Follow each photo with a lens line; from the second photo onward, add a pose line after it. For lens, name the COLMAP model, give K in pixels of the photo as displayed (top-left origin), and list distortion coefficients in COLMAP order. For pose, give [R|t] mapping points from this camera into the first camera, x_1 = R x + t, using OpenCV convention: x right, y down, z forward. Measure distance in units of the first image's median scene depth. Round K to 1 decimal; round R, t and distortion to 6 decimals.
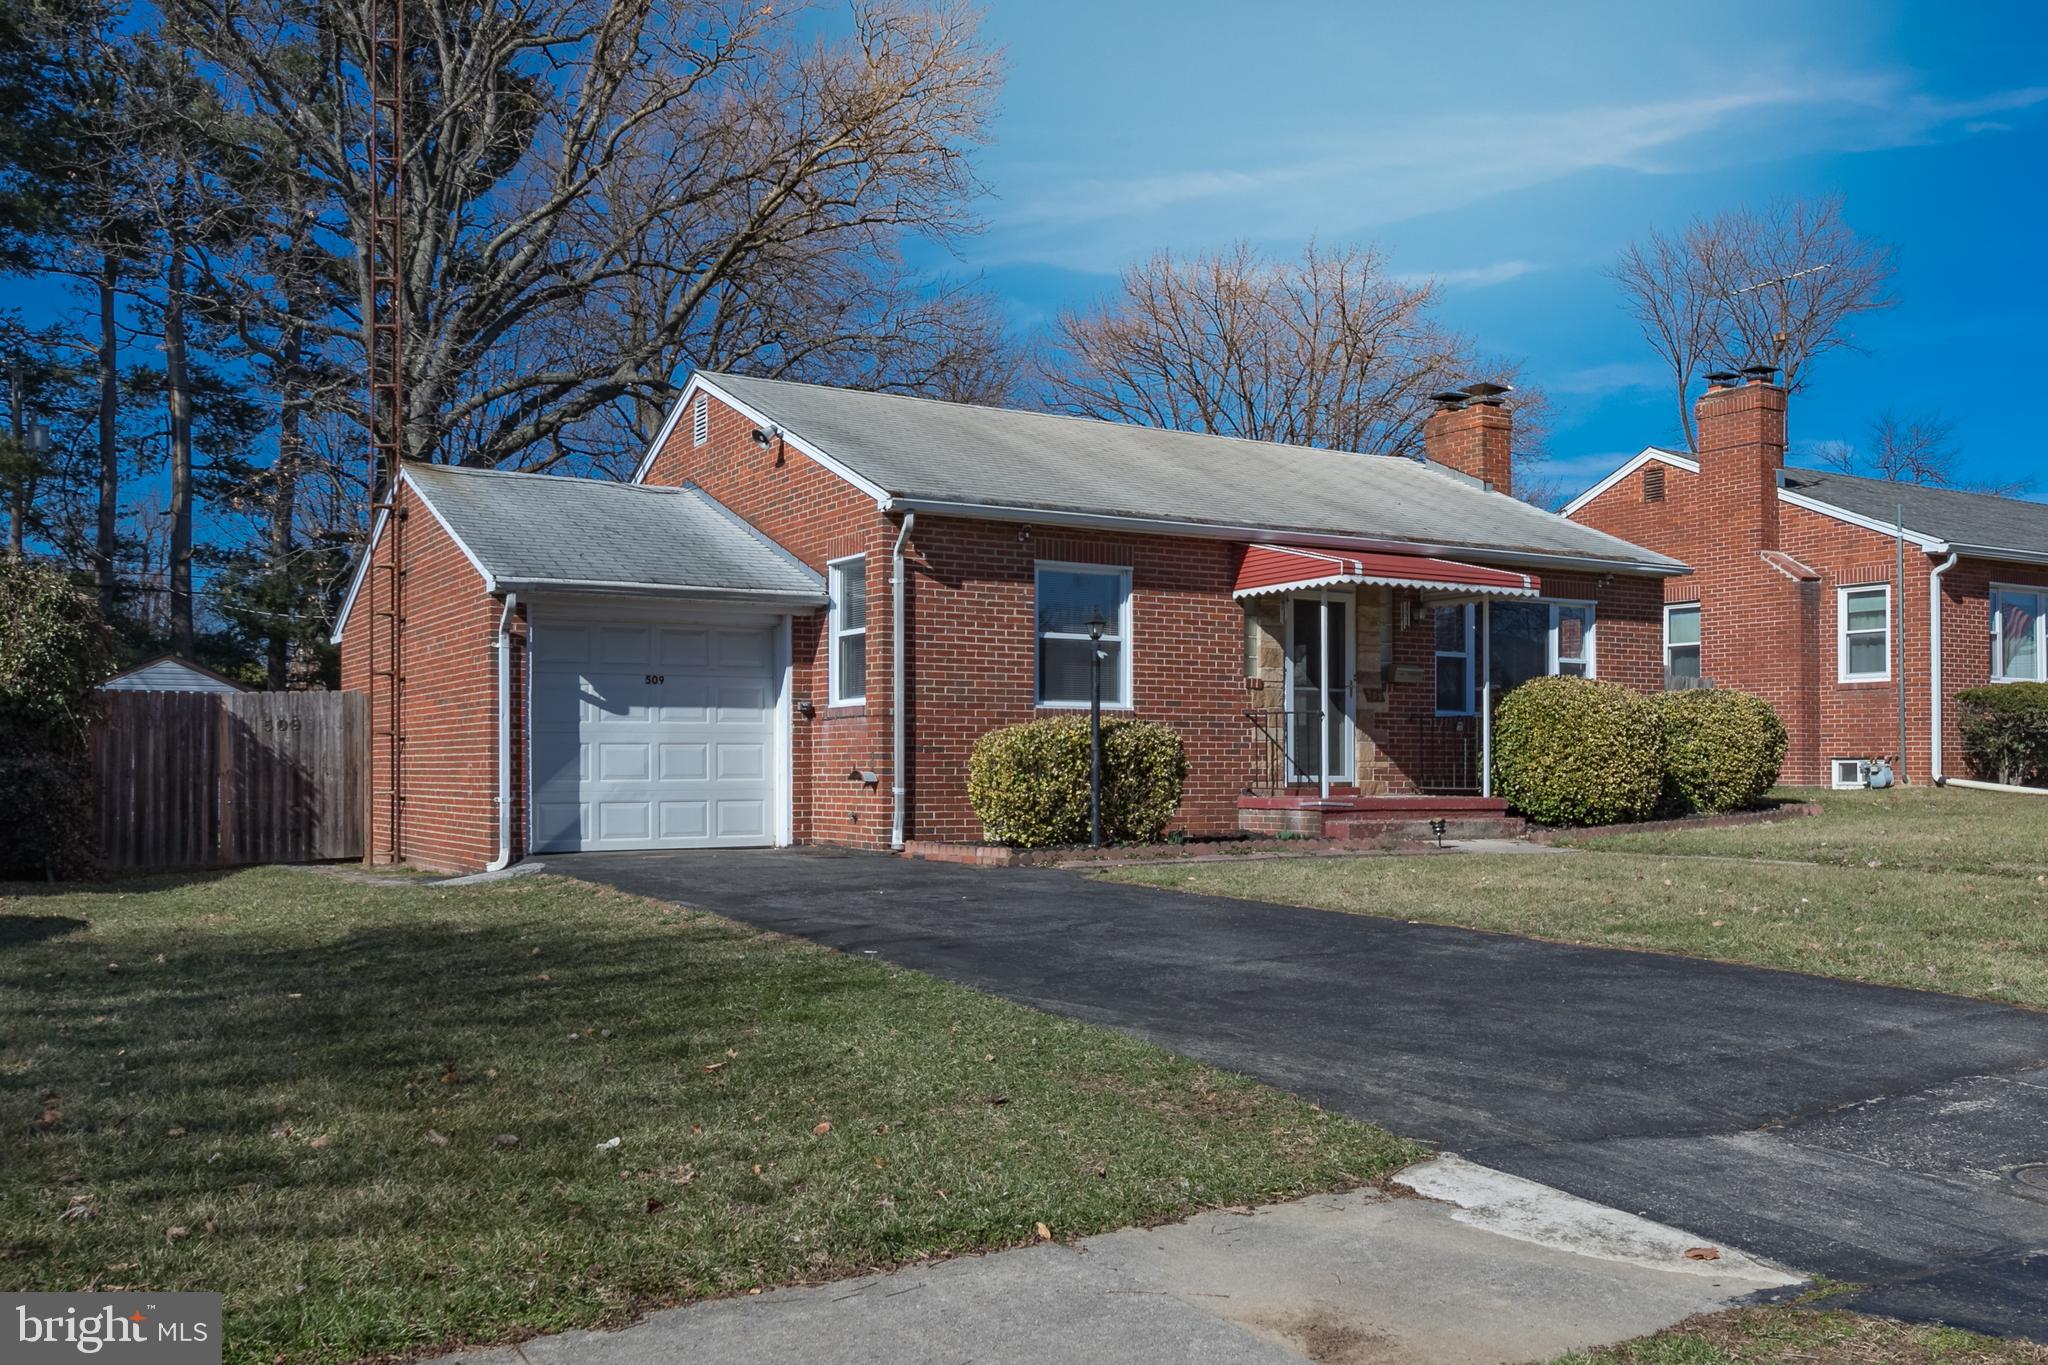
lens RADIAL K [[1692.1, 0, 1024.3], [0, 1692.1, 779.9], [0, 0, 1]] dist [-0.006560, 0.007342]
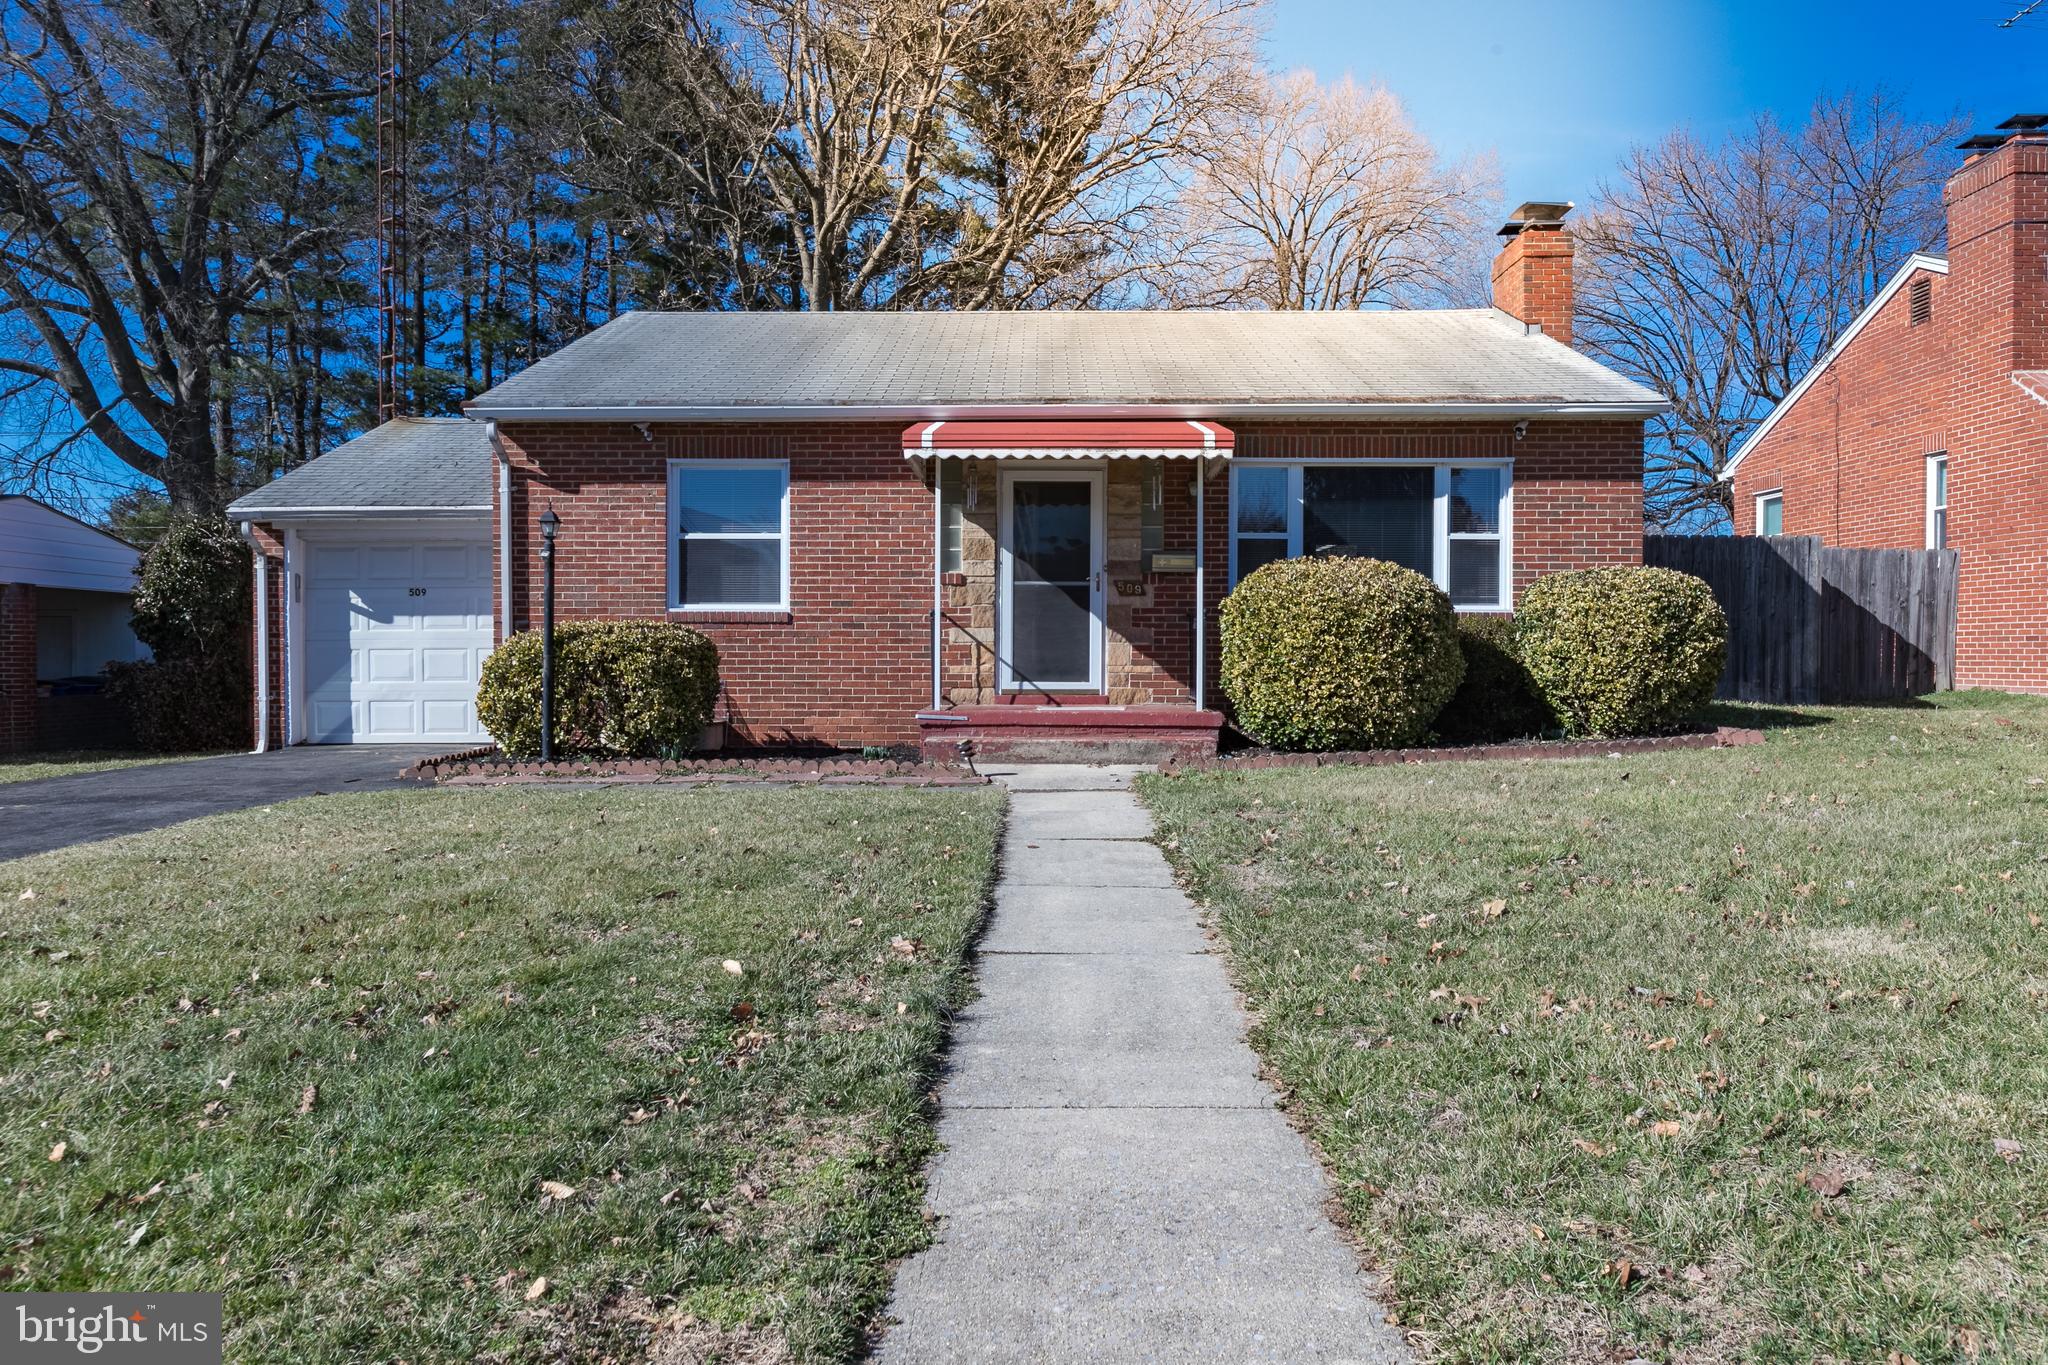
lens RADIAL K [[1337.1, 0, 1096.6], [0, 1337.1, 678.0], [0, 0, 1]] dist [-0.001644, 0.002095]
pose [[0.856497, 0.009326, -0.516067, 0.577028], [-0.003266, 0.999915, 0.012648, -0.014016], [0.516141, -0.009147, 0.856455, 0.440792]]
